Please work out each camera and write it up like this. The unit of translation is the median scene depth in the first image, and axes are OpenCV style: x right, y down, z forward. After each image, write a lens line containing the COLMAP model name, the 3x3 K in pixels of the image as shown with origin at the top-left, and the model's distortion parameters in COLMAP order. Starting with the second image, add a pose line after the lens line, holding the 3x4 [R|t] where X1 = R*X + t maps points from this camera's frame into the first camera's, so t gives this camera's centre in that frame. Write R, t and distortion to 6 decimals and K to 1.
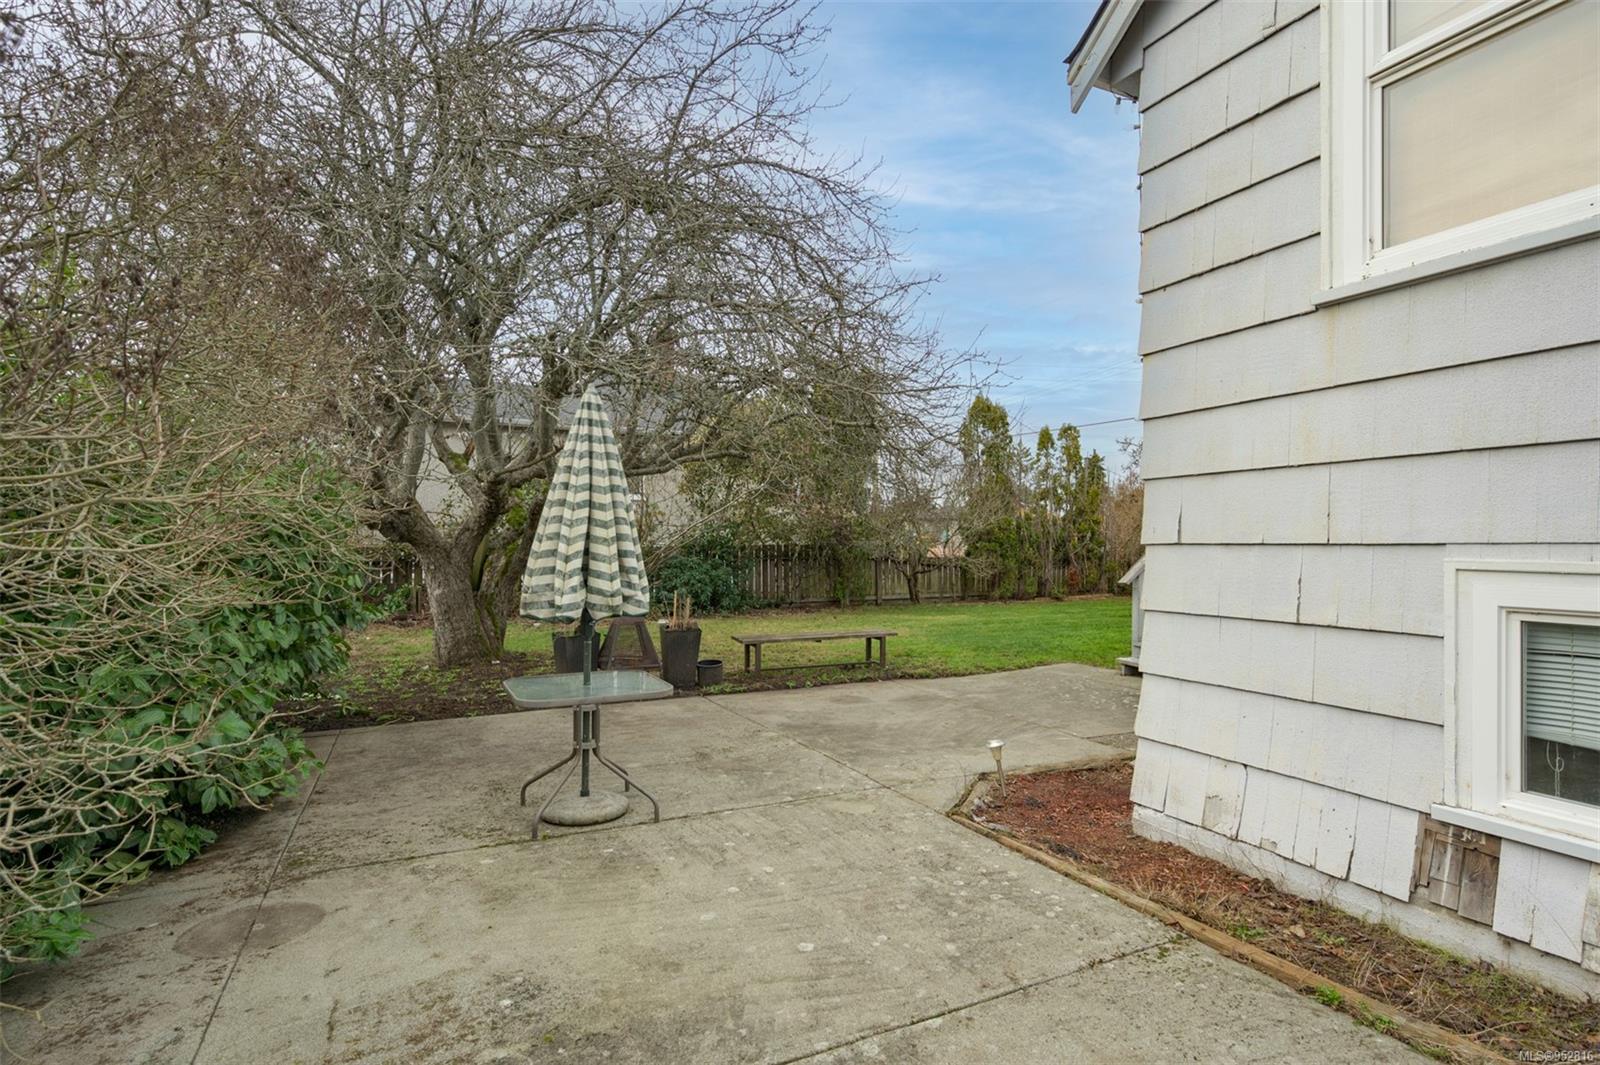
lens RADIAL K [[763.3, 0, 797.0], [0, 763.3, 542.8], [0, 0, 1]] dist [-0.018676, -0.000295]
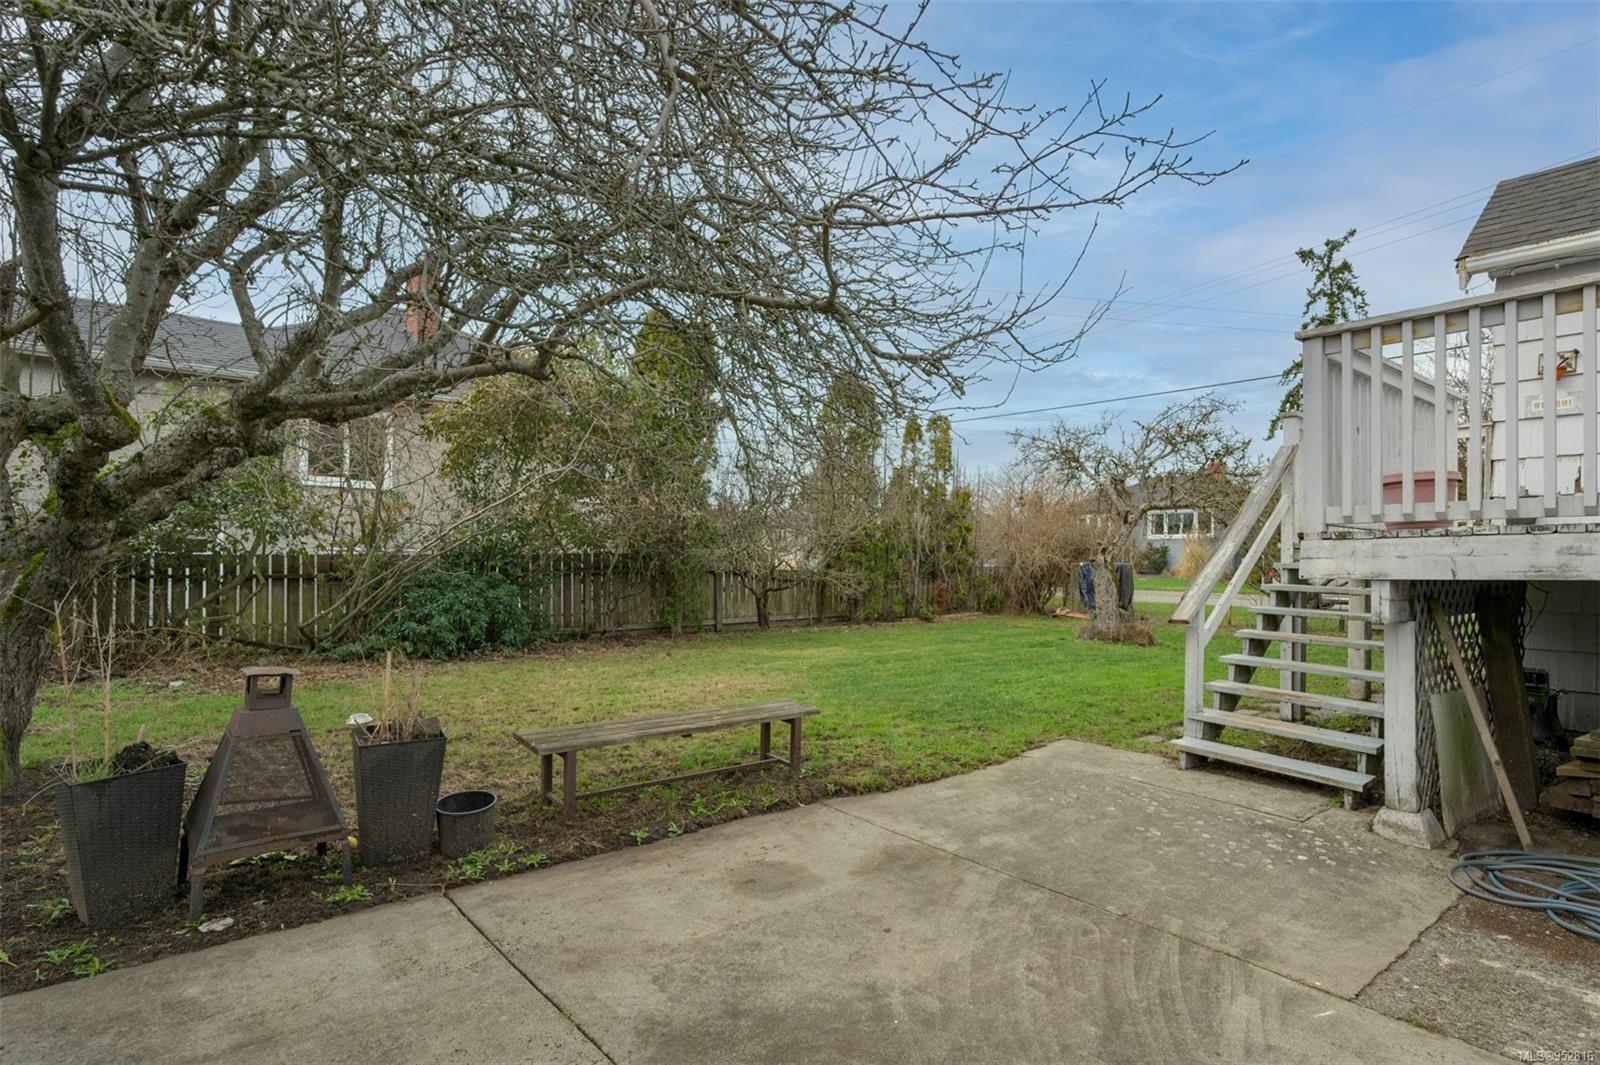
lens RADIAL K [[789.1, 0, 801.9], [0, 789.1, 546.1], [0, 0, 1]] dist [0.000548, -0.000527]
pose [[0.967055, 0.008277, 0.254431, -0.018578], [-0.006744, 0.999953, -0.006896, -0.000562], [-0.254477, 0.004953, 0.967066, 0.229201]]
